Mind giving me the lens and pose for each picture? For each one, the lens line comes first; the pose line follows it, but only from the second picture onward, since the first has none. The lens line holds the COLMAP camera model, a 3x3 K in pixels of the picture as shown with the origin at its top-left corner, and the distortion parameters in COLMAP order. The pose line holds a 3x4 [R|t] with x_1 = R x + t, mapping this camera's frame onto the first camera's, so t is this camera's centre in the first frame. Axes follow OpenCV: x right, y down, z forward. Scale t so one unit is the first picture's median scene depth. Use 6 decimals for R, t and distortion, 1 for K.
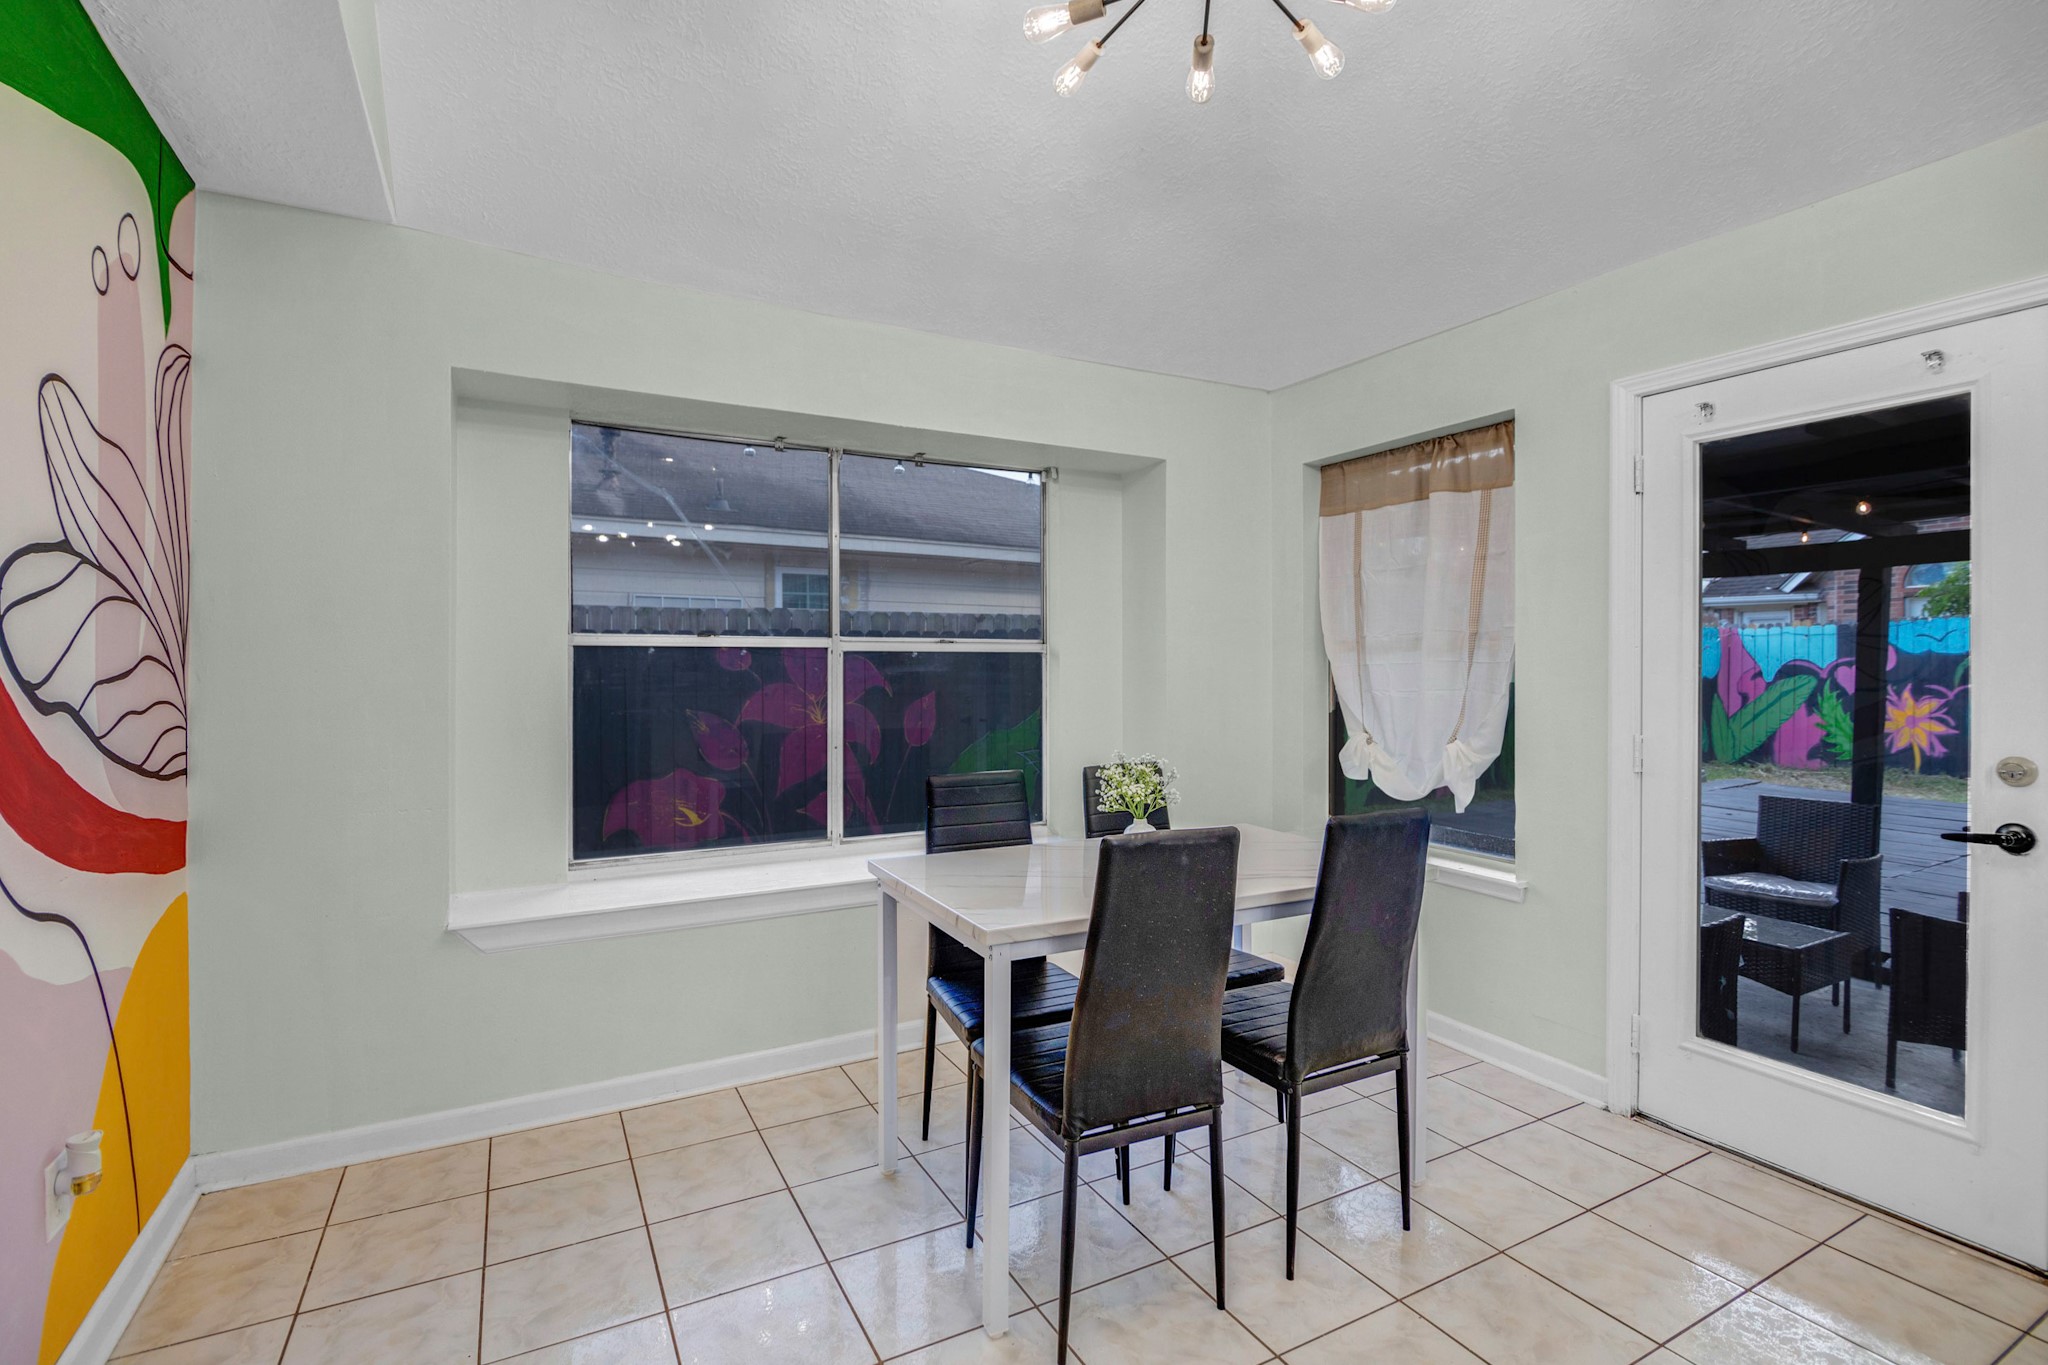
lens RADIAL K [[928.4, 0, 1027.1], [0, 928.4, 677.9], [0, 0, 1]] dist [-0.010609, -0.003617]
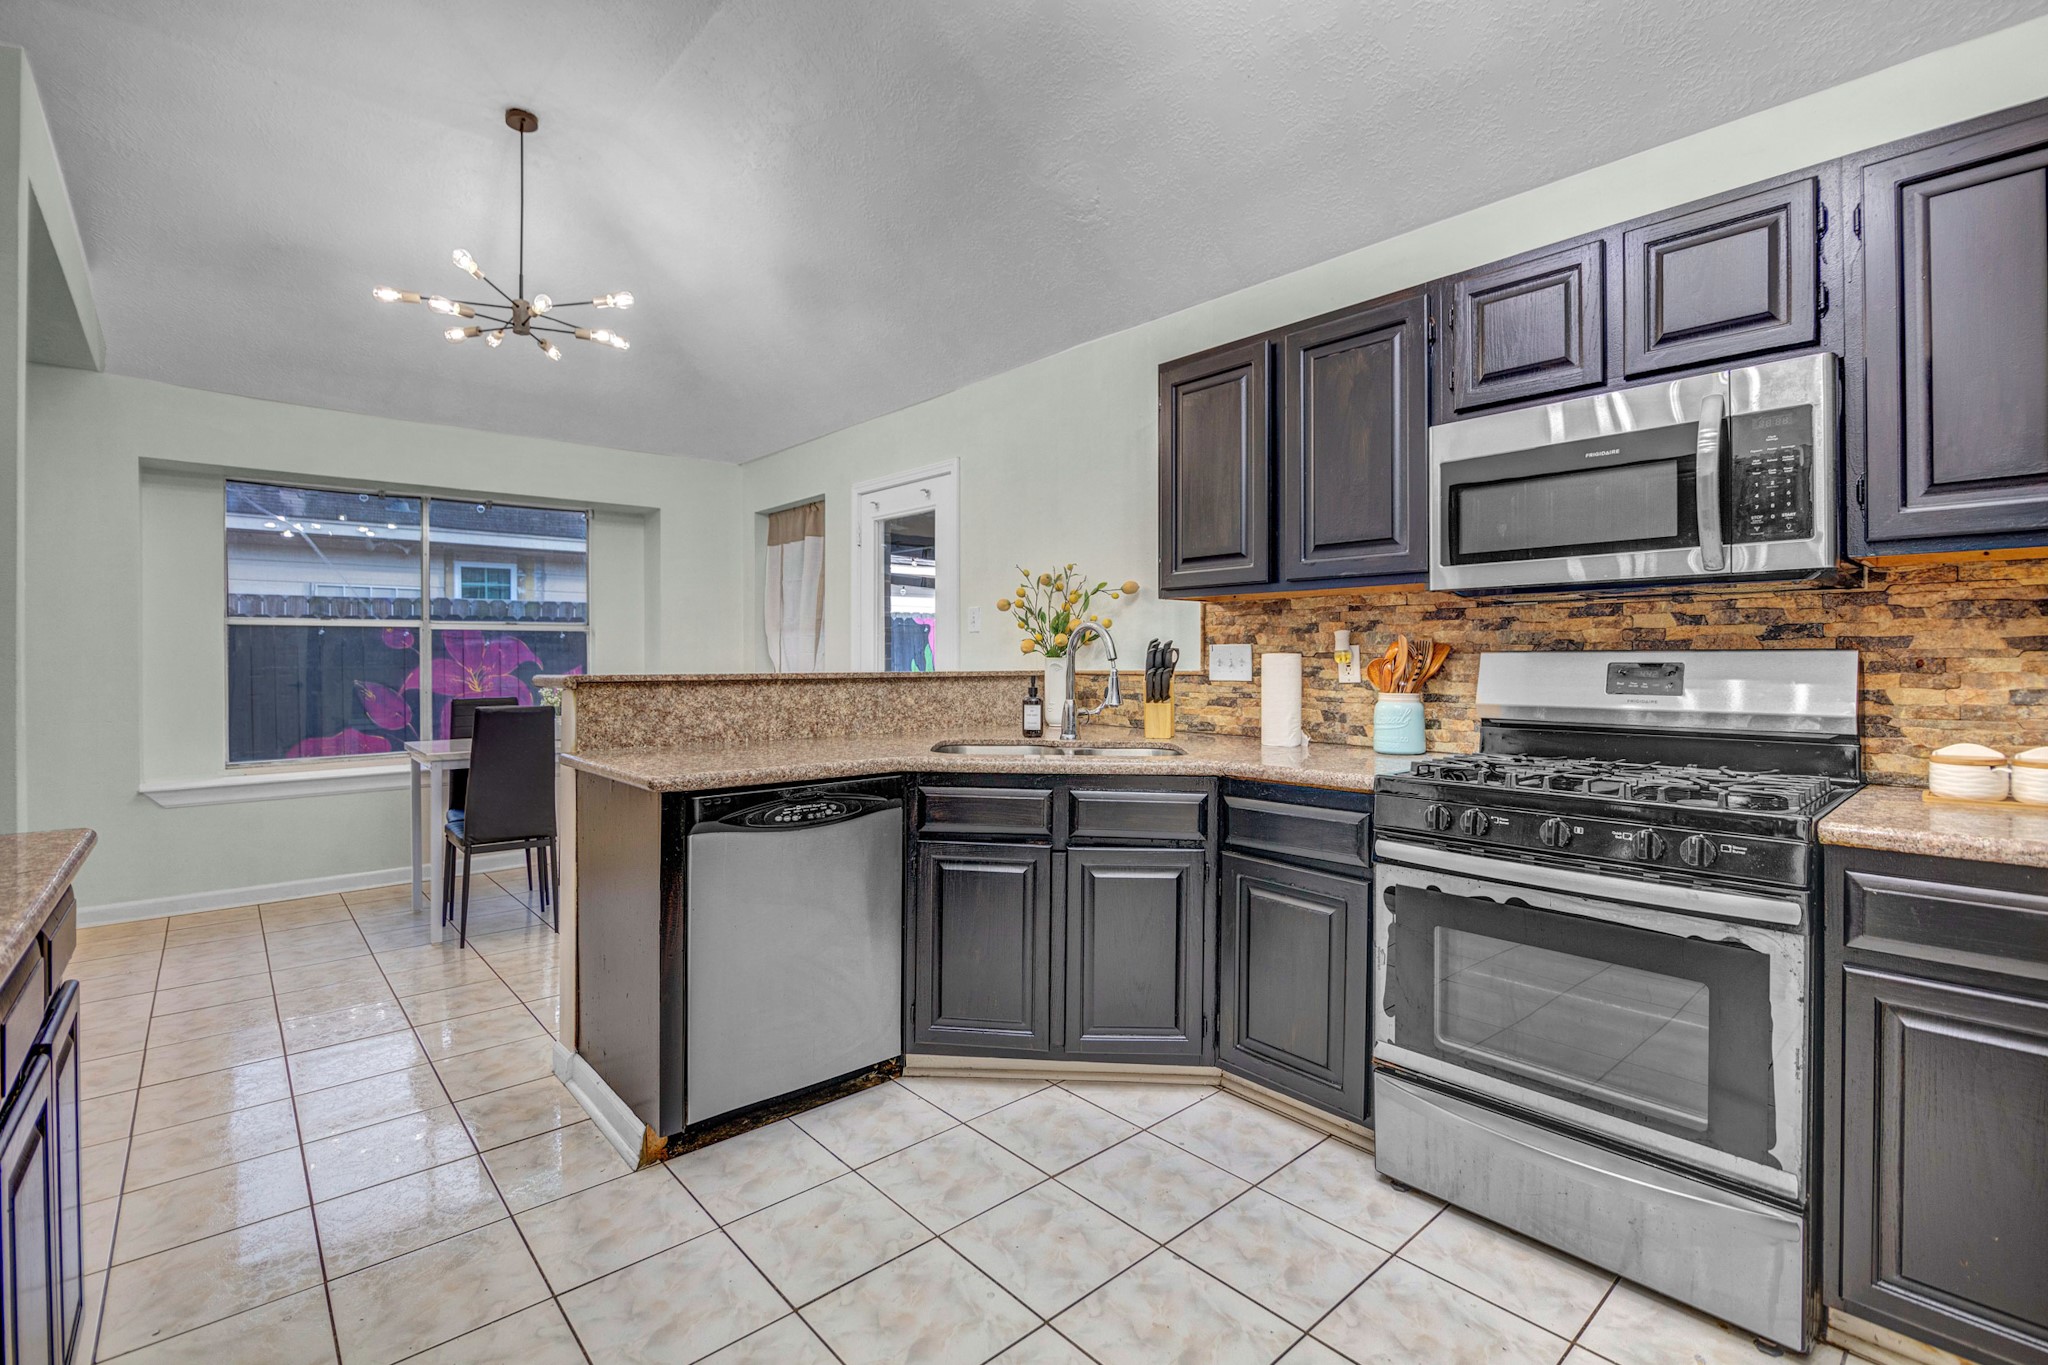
lens RADIAL K [[928.4, 0, 1018.2], [0, 928.4, 665.7], [0, 0, 1]] dist [-0.010609, -0.003617]
pose [[0.976095, -0.007898, 0.217202, 0.501770], [0.007945, 0.999968, 0.000653, 0.046220], [-0.217200, 0.001088, 0.976126, -0.852205]]
